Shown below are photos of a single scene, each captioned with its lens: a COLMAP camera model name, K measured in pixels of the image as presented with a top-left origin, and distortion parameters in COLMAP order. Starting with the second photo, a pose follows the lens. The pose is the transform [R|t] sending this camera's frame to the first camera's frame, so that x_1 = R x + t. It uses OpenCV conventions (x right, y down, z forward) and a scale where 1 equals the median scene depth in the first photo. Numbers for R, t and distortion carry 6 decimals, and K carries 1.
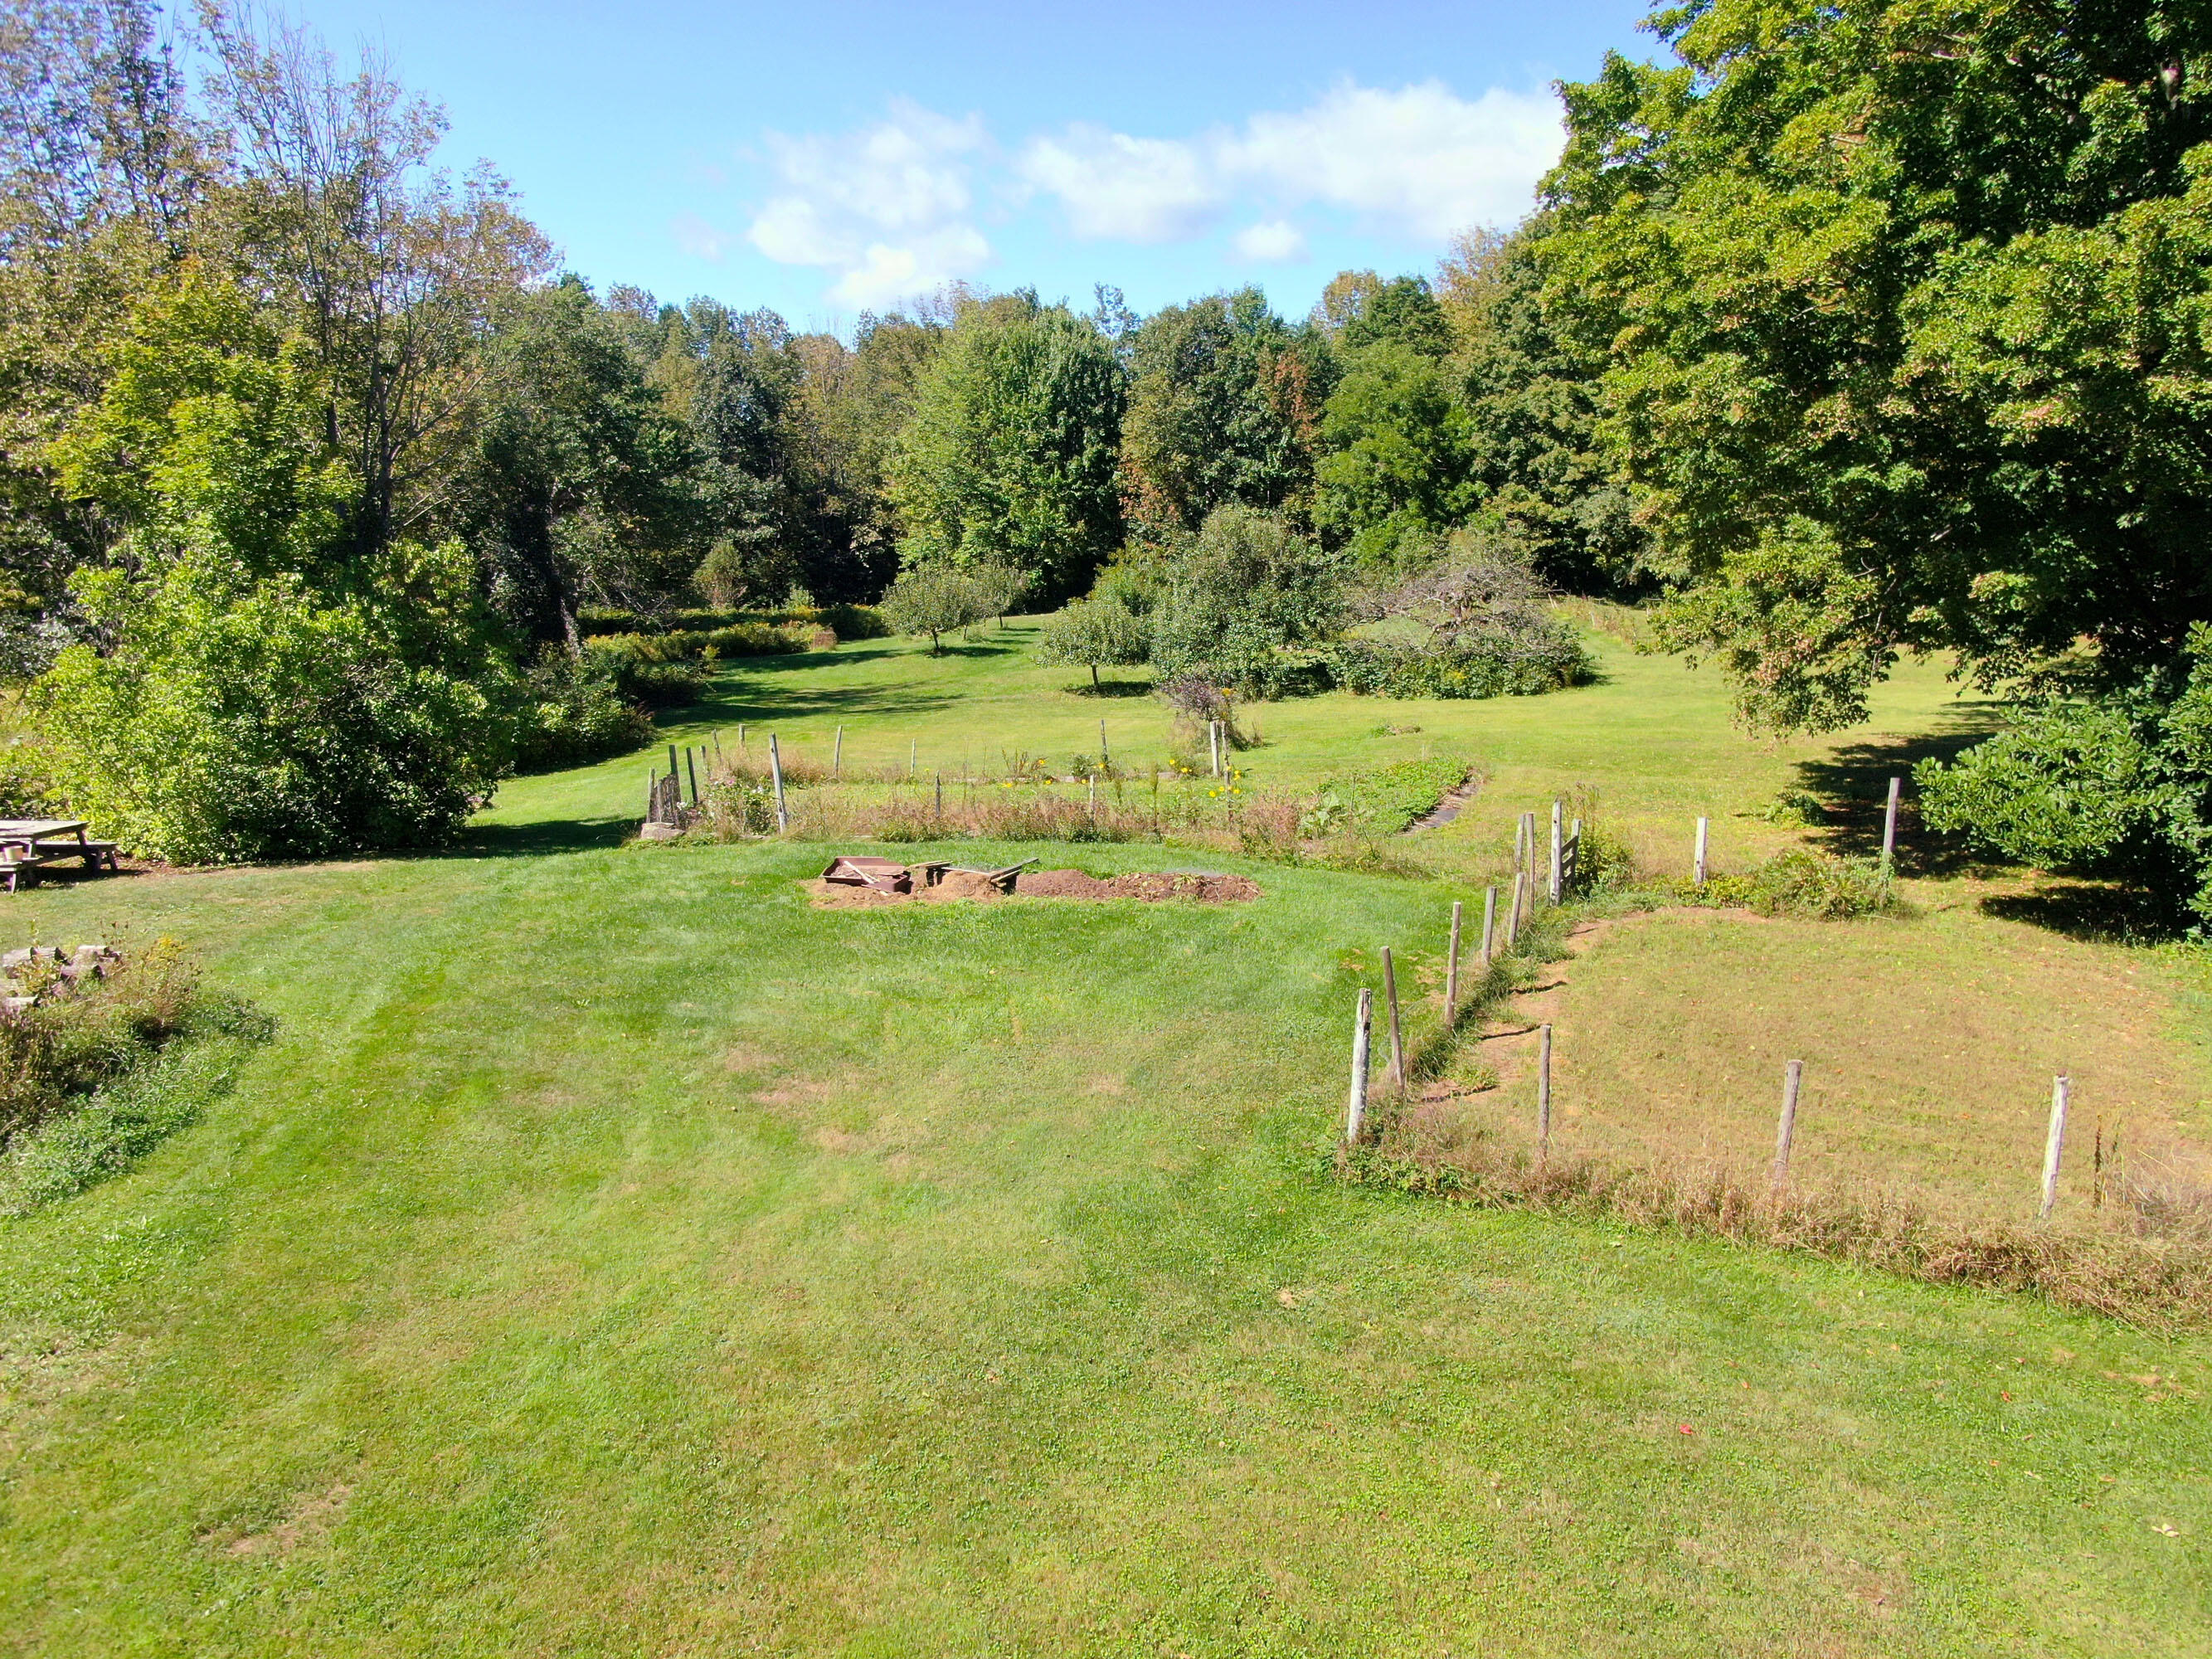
lens RADIAL K [[1578.1, 0, 1106.0], [0, 1578.1, 829.5], [0, 0, 1]] dist [-0.028569, 0.011932]
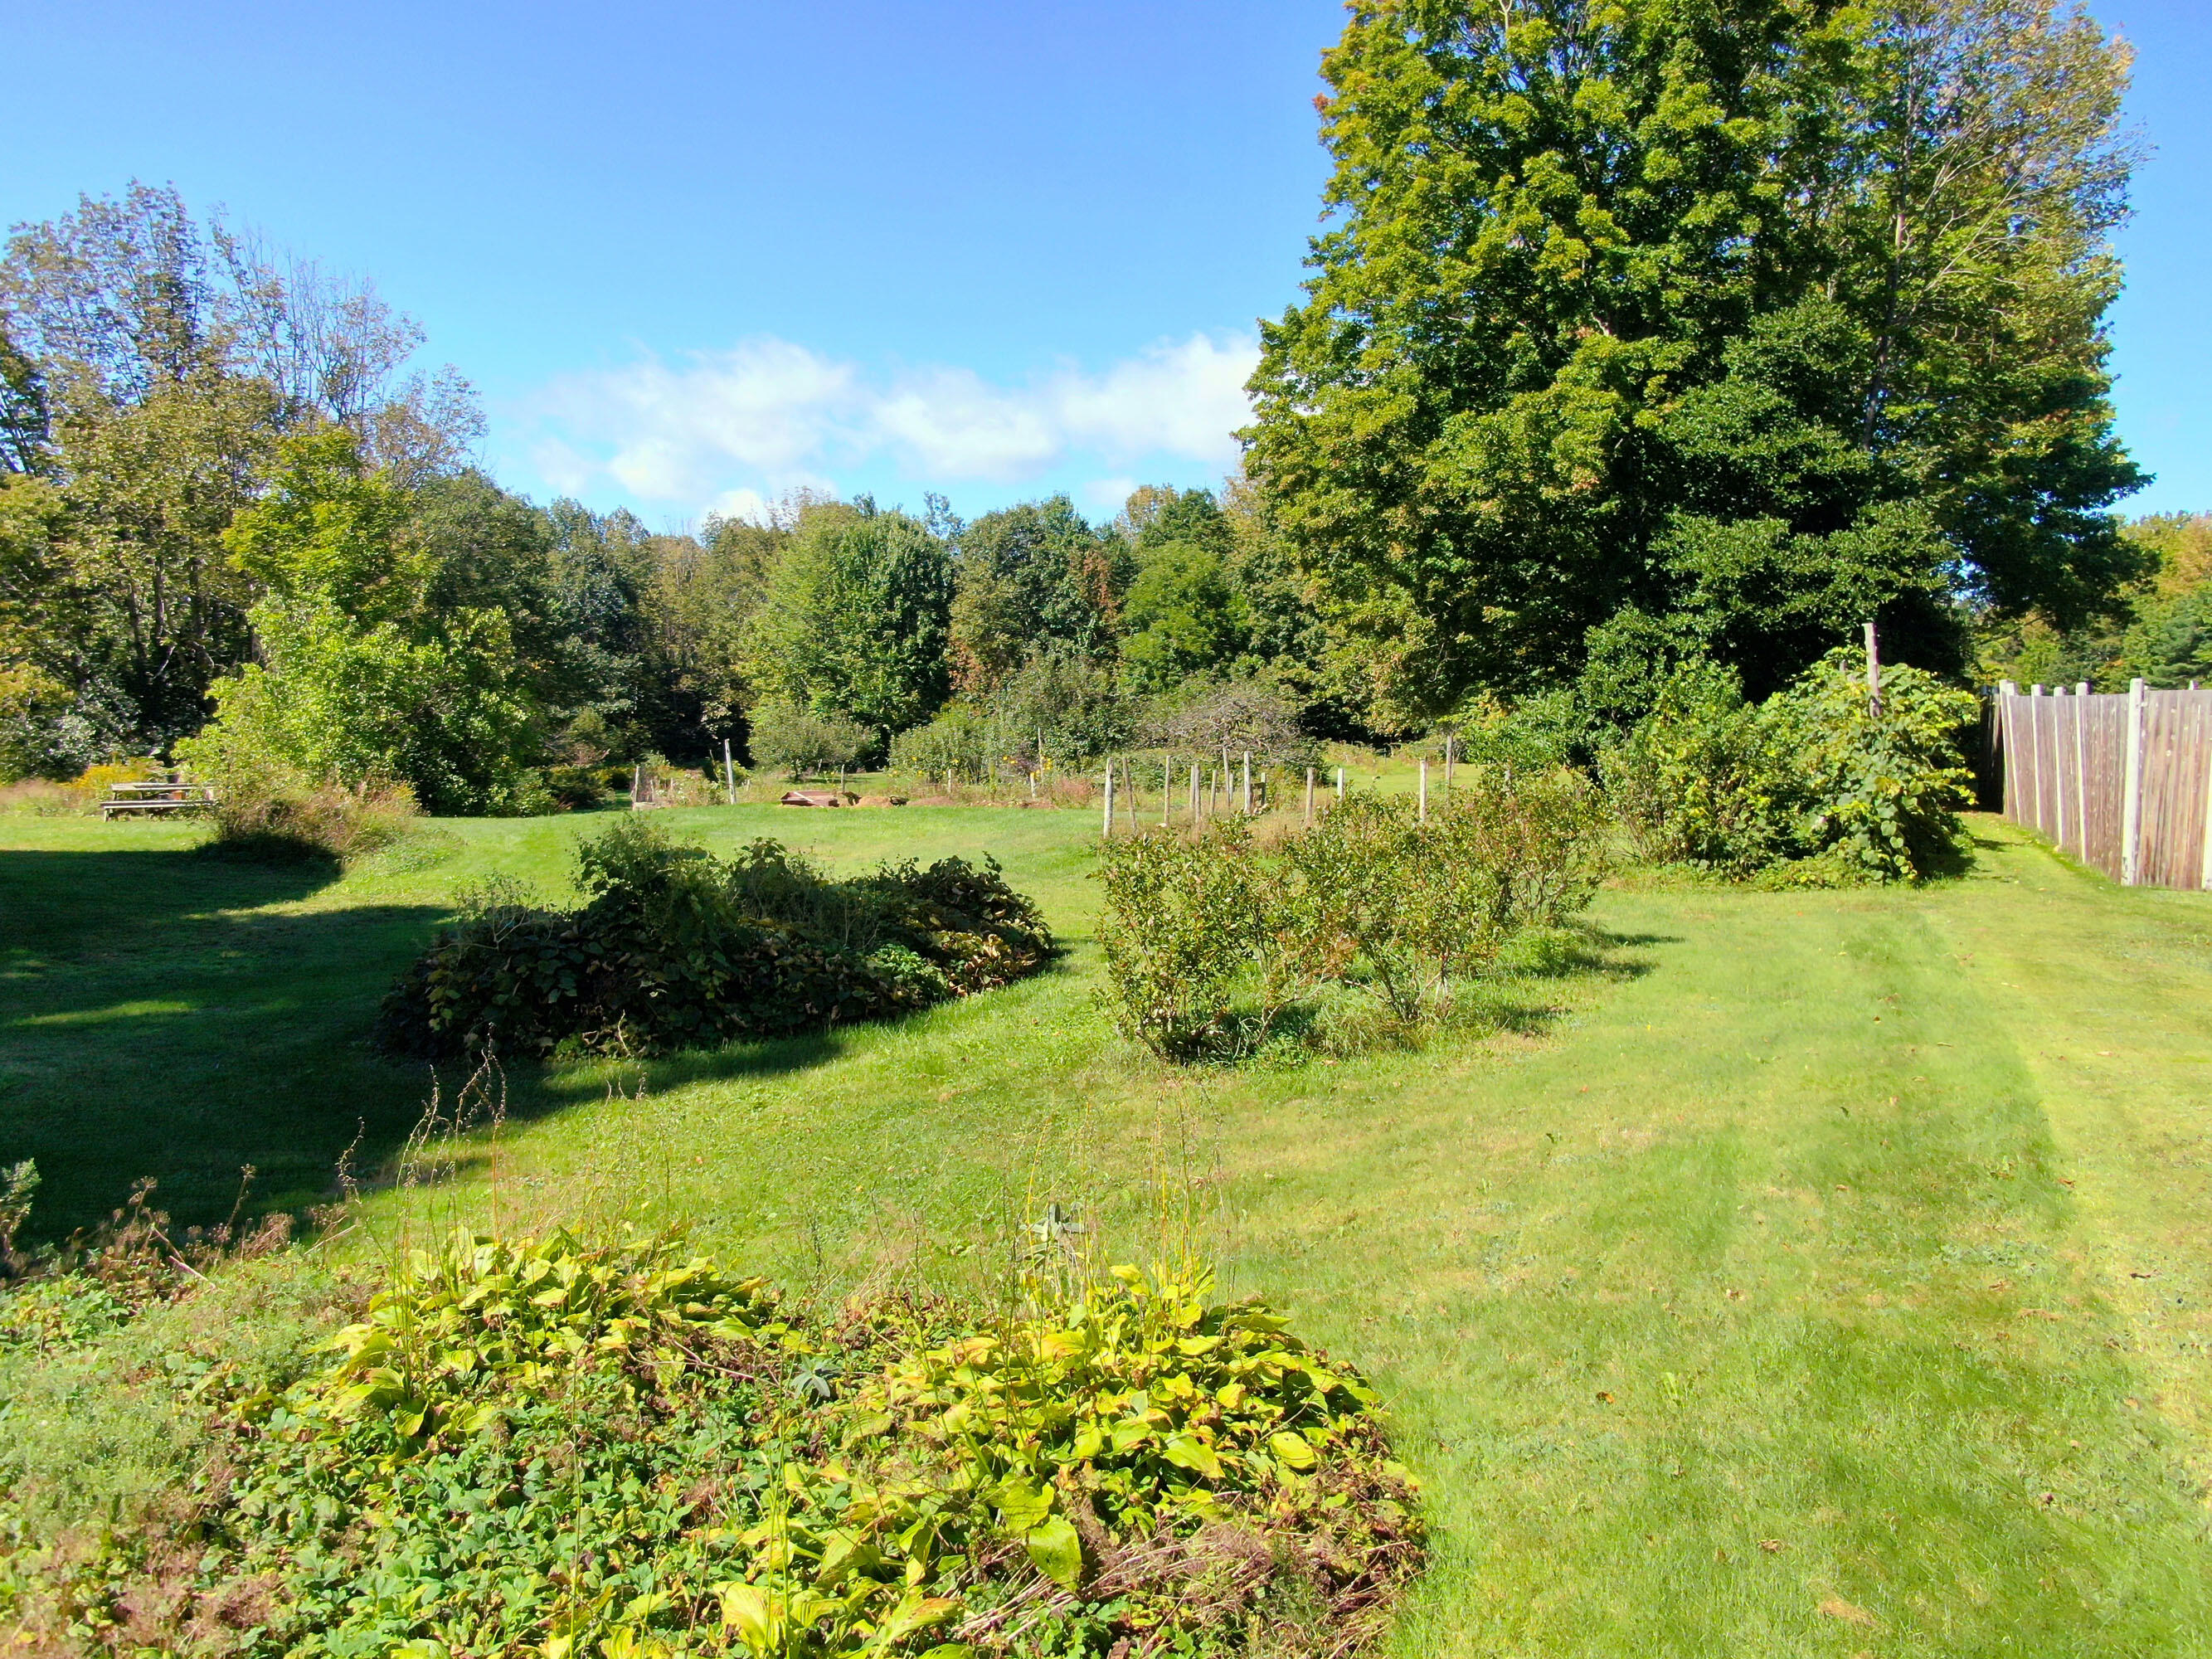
lens RADIAL K [[1578.1, 0, 1106.0], [0, 1578.1, 829.5], [0, 0, 1]] dist [-0.028569, 0.011932]
pose [[0.993530, -0.002962, 0.113531, -0.008595], [0.018392, 0.990660, -0.135106, 0.059823], [-0.112071, 0.136320, 0.984305, -0.120819]]
